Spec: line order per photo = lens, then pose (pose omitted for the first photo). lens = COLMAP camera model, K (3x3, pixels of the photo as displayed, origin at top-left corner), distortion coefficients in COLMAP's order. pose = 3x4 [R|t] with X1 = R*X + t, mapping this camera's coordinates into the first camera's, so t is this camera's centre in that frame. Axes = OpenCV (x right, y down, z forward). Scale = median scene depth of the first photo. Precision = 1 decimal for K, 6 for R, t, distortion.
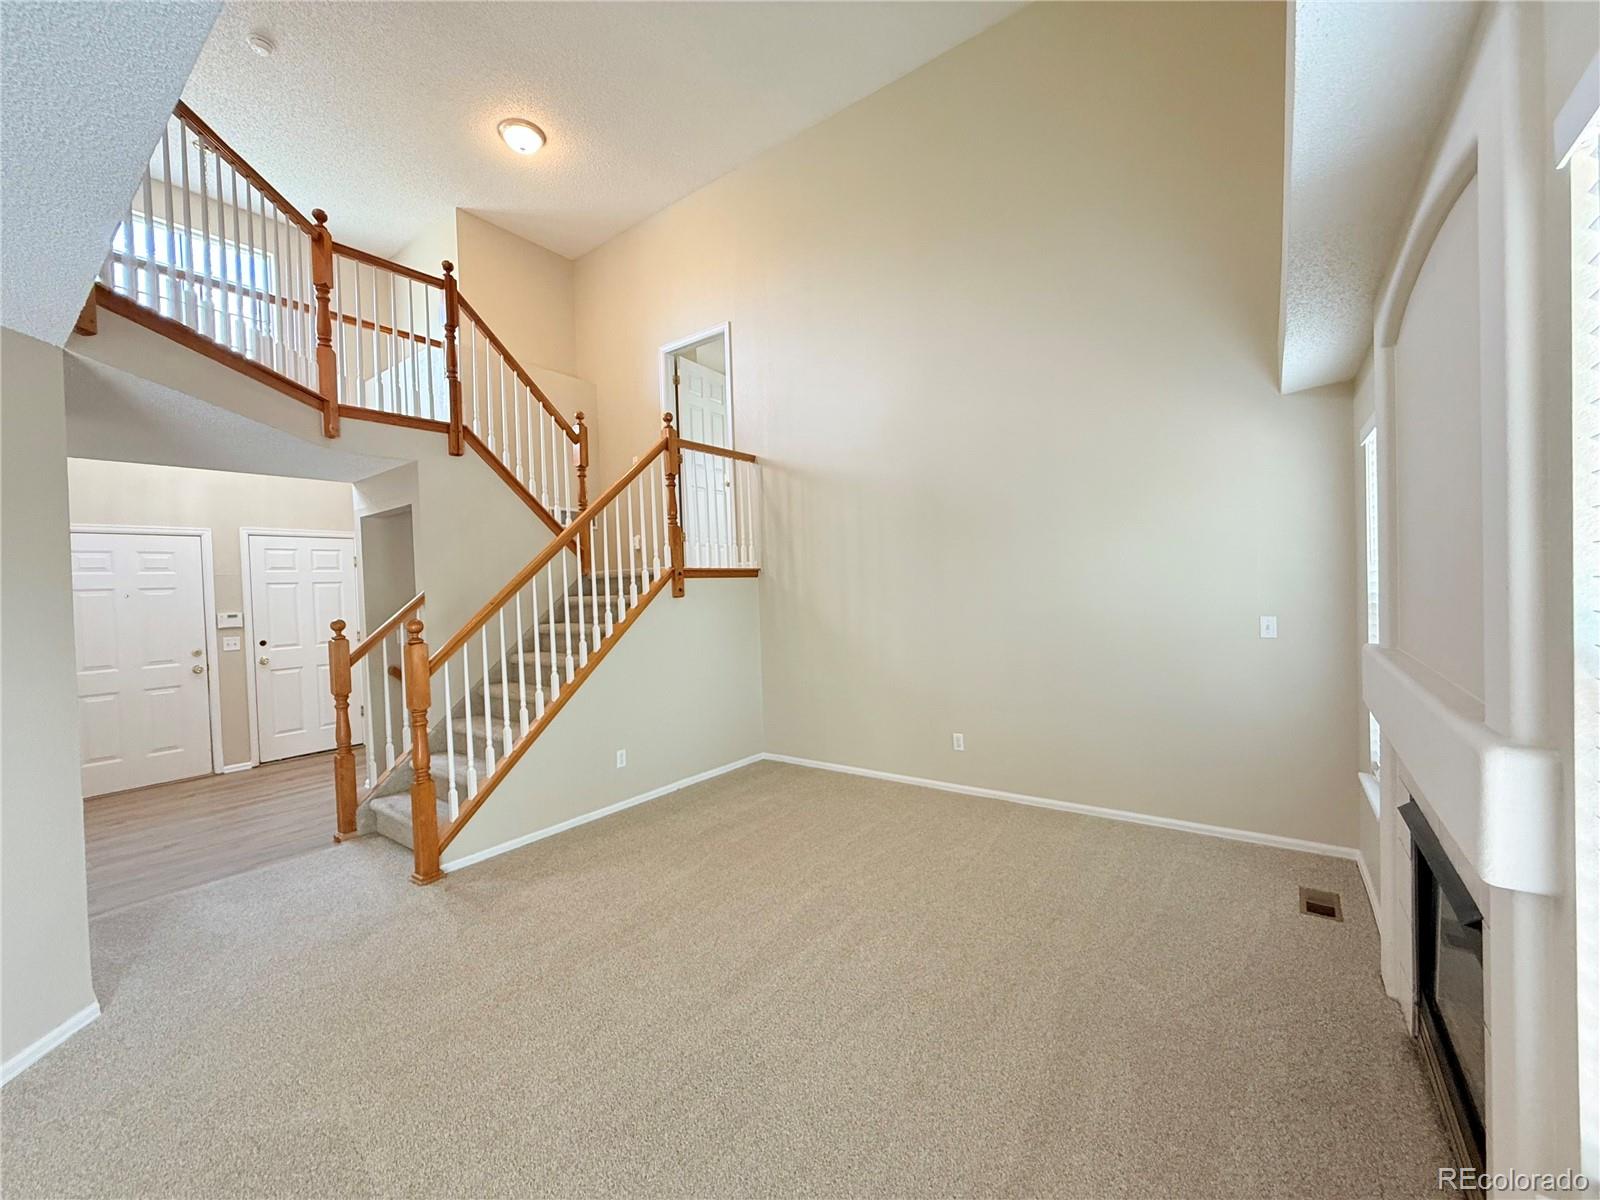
lens RADIAL K [[635.9, 0, 797.1], [0, 635.9, 597.9], [0, 0, 1]] dist [-0.000903, 0.000195]
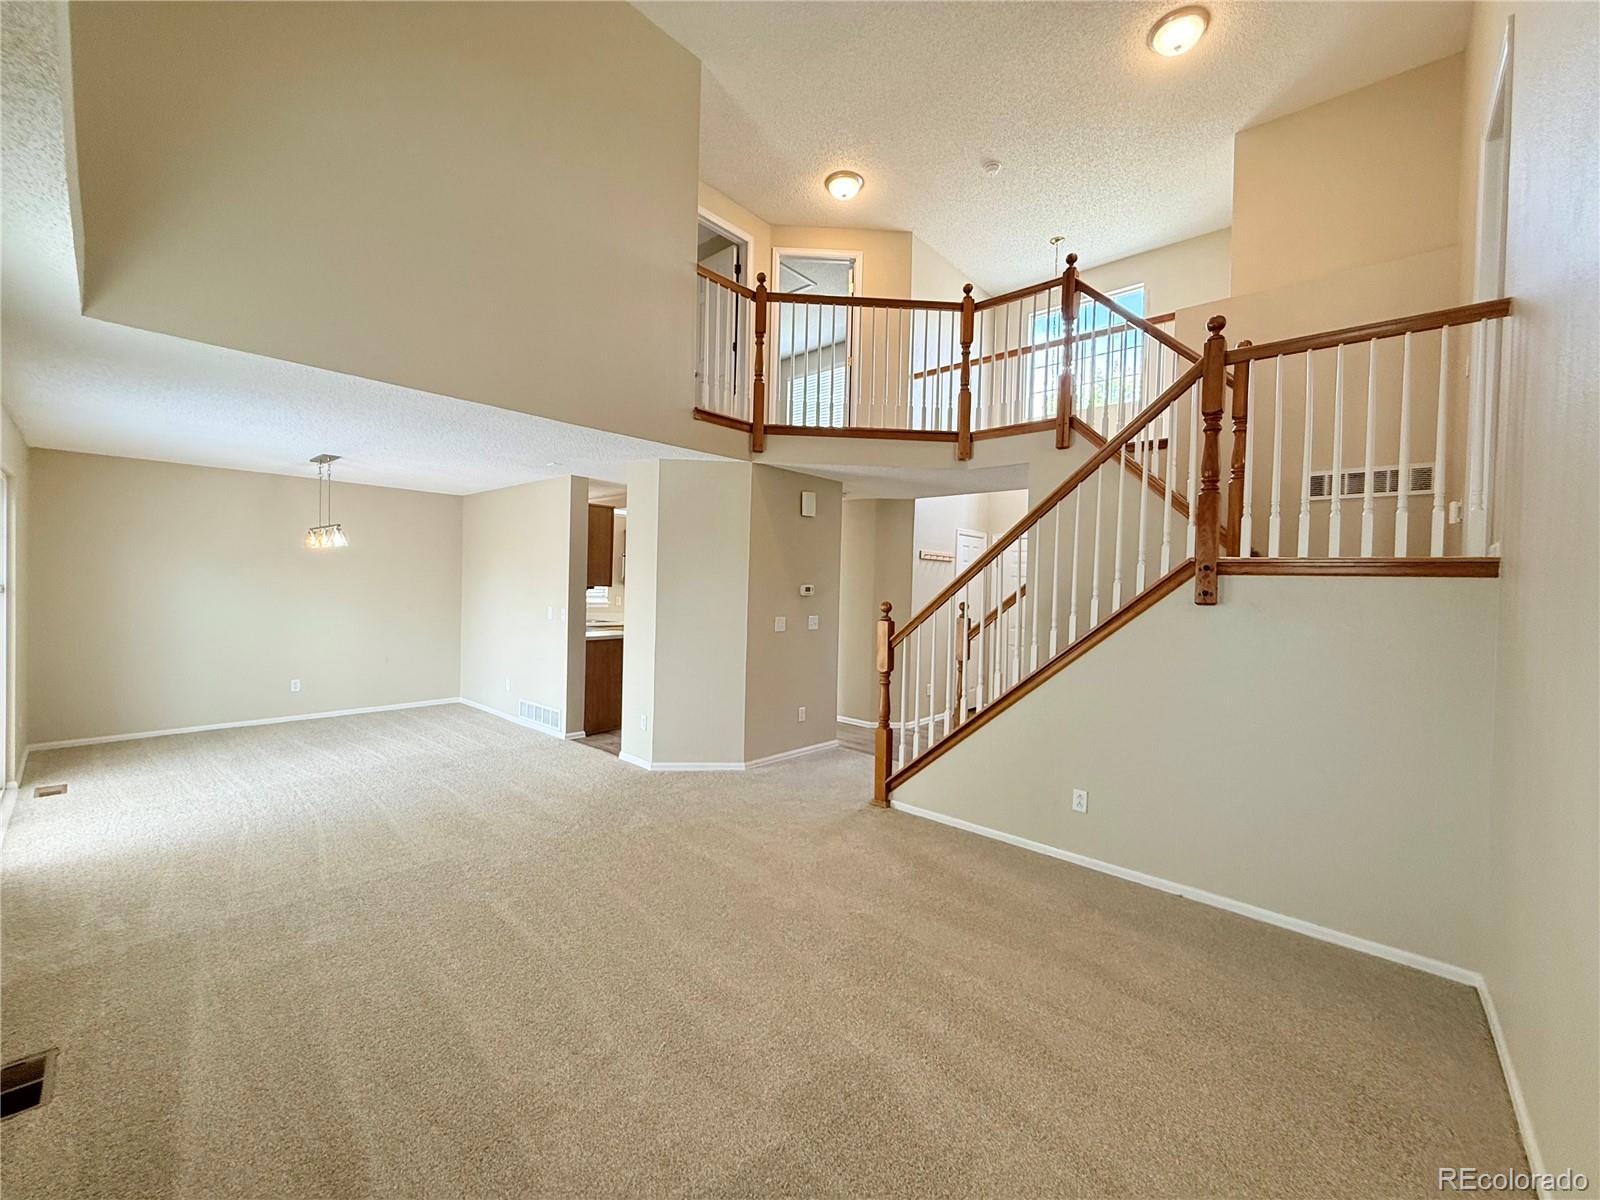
lens RADIAL K [[635.9, 0, 797.1], [0, 635.9, 597.9], [0, 0, 1]] dist [-0.000903, 0.000195]
pose [[-0.090144, 0.048681, -0.994738, 0.519503], [-0.047141, 0.997477, 0.053087, -0.023018], [0.994812, 0.051679, -0.087621, 0.696757]]
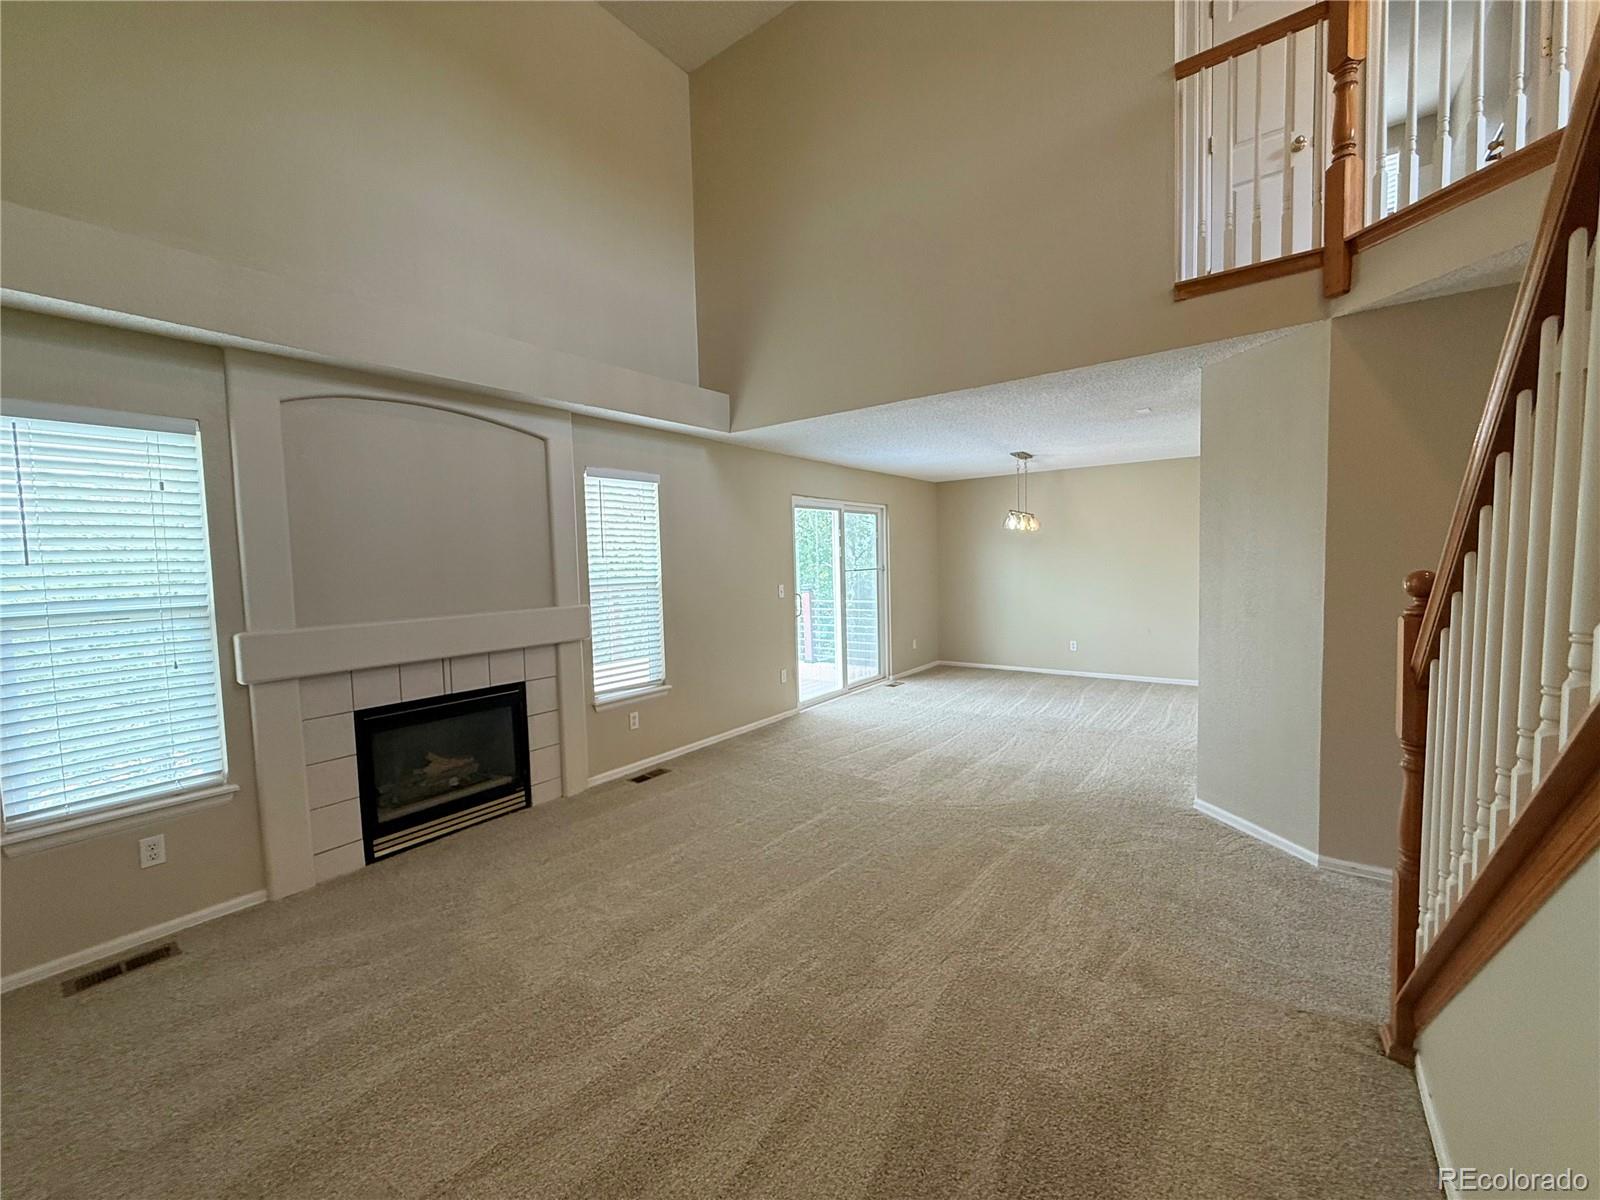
lens RADIAL K [[635.9, 0, 797.1], [0, 635.9, 597.9], [0, 0, 1]] dist [-0.000903, 0.000195]
pose [[-0.998177, 0.060243, 0.003701, -0.065296], [0.060340, 0.994566, 0.084836, -0.012761], [0.001429, 0.084904, -0.996388, 1.139087]]
